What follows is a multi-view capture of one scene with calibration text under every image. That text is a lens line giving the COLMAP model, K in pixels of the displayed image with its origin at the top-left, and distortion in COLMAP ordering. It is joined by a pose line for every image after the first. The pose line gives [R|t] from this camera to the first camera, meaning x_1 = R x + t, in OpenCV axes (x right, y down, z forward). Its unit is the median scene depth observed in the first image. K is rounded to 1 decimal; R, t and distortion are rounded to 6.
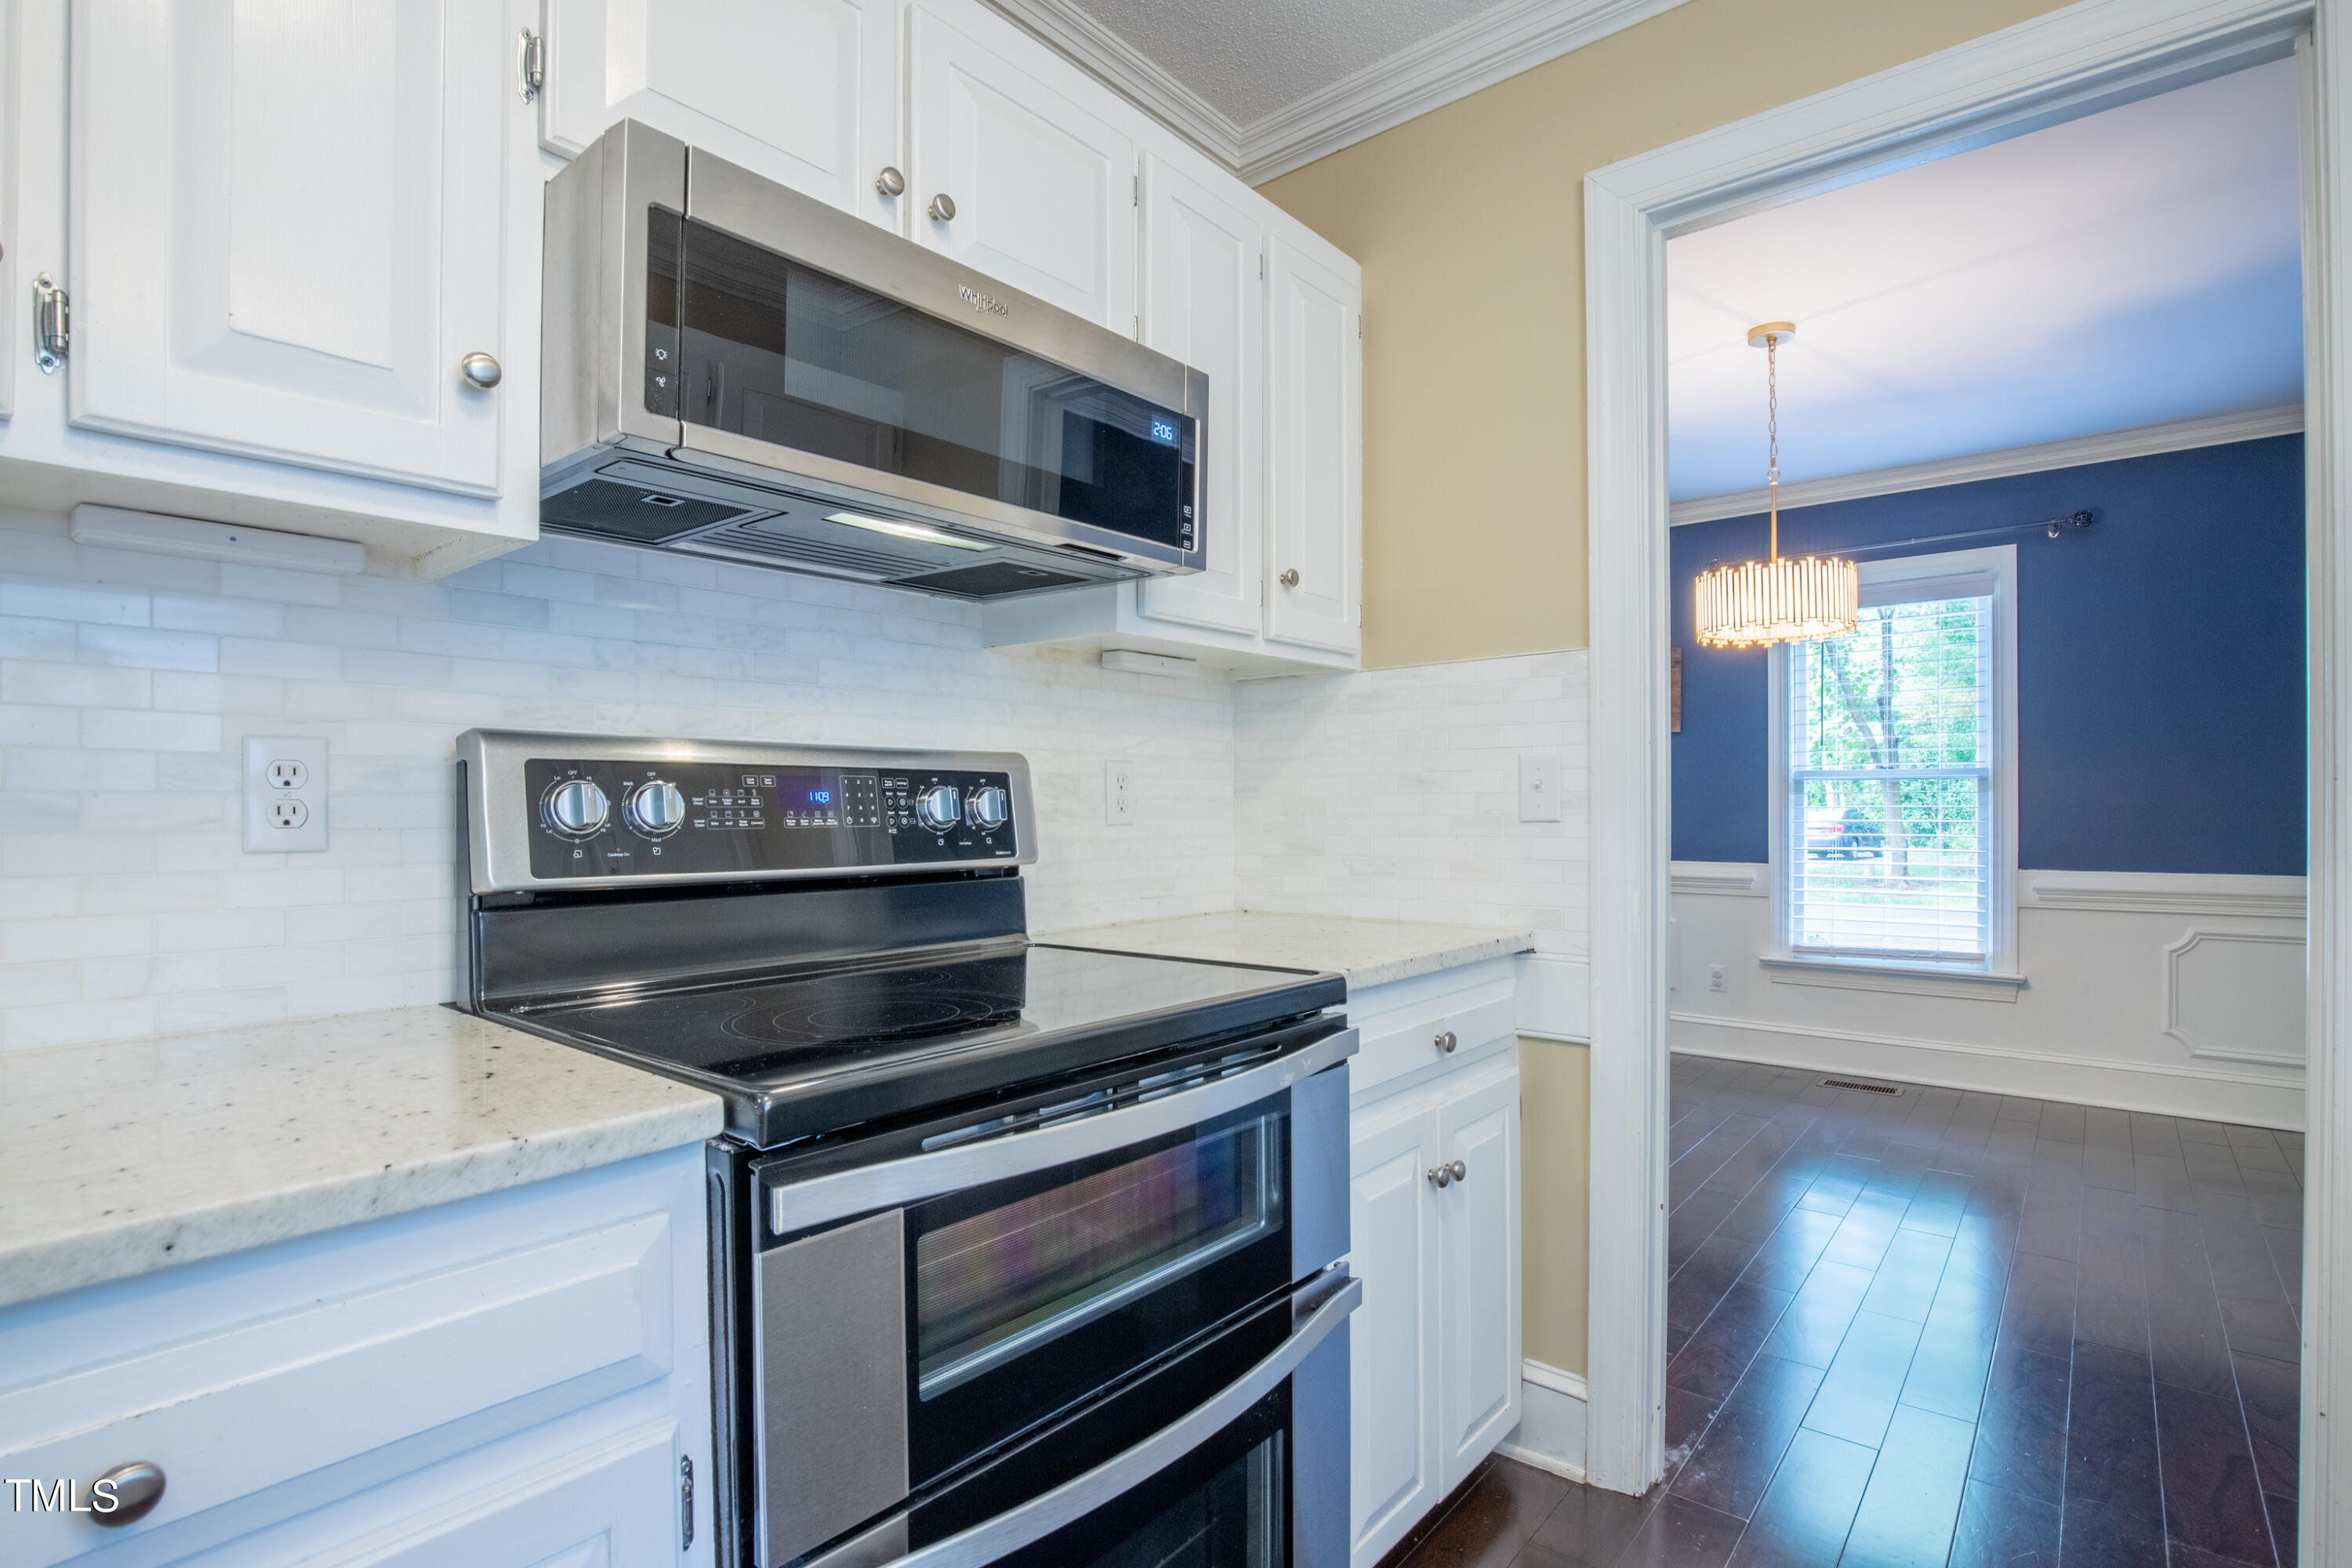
lens RADIAL K [[1130.9, 0, 1162.0], [0, 1130.9, 814.7], [0, 0, 1]] dist [-0.022952, 0.001199]
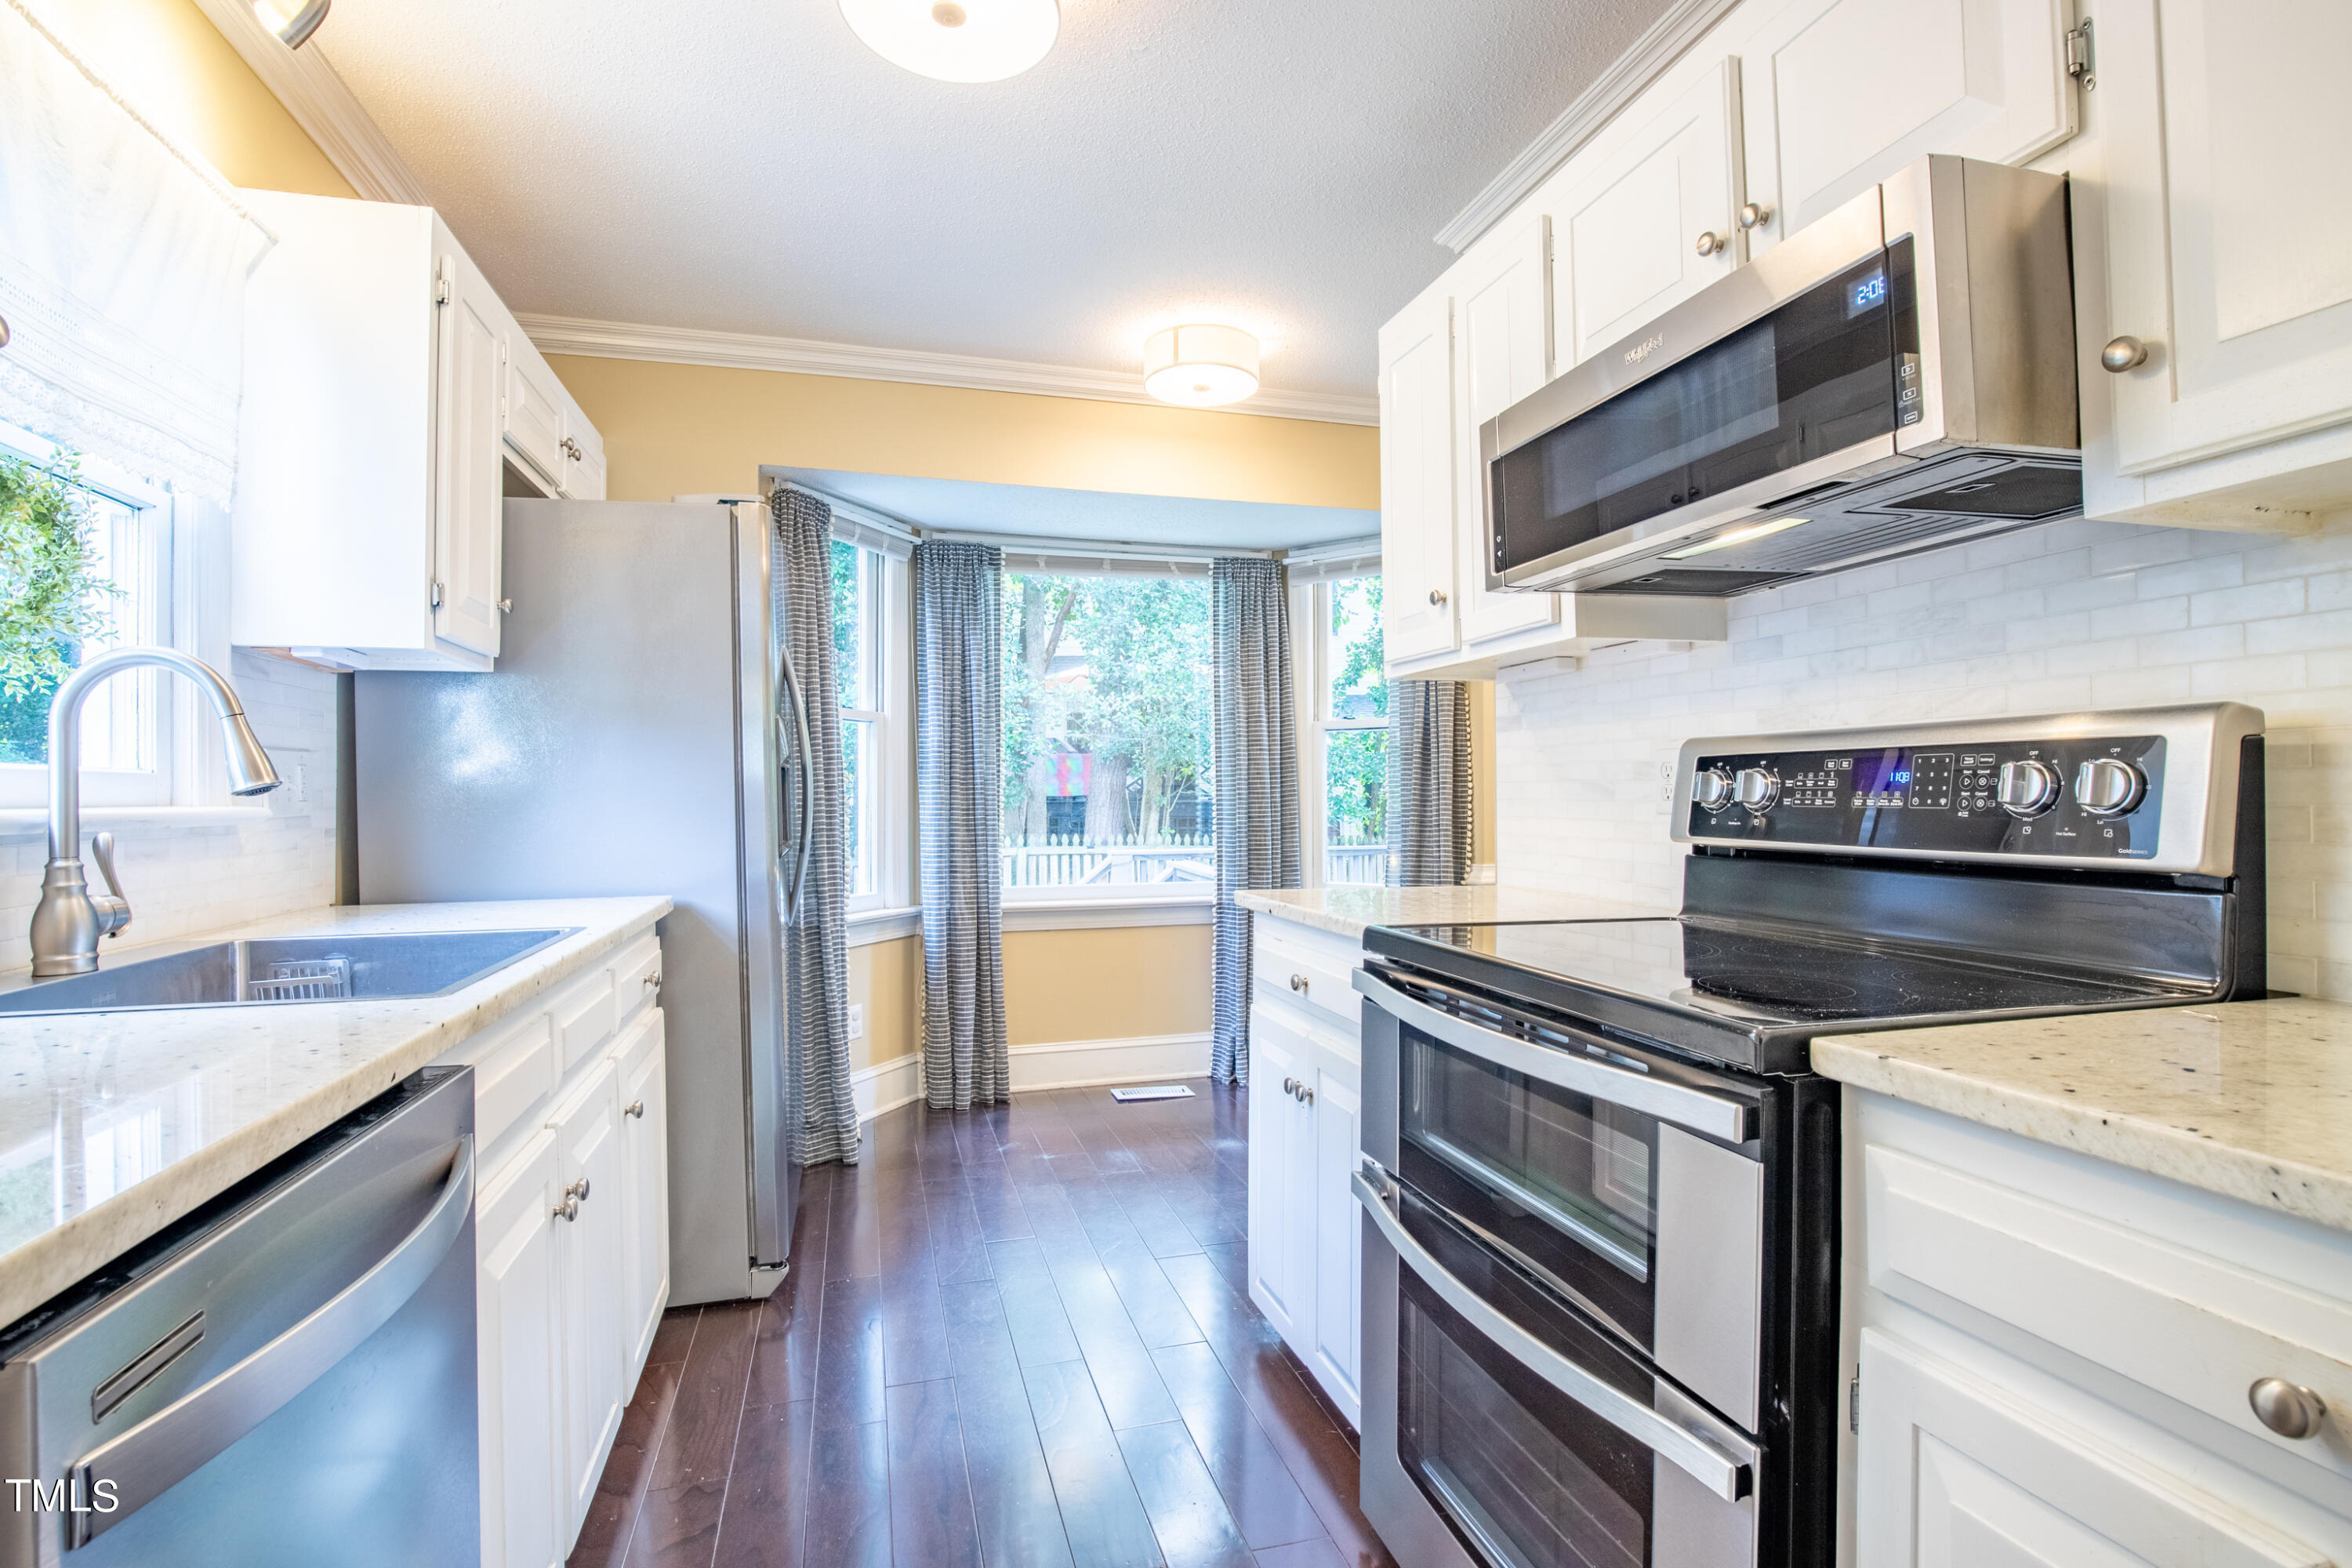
lens RADIAL K [[1098.9, 0, 1172.5], [0, 1098.9, 782.8], [0, 0, 1]] dist [-0.025459, 0.002579]
pose [[-0.552198, -0.003197, -0.833707, 0.810702], [-0.000086, 0.999993, -0.003778, -0.006849], [0.833713, -0.002014, -0.552194, 0.946931]]
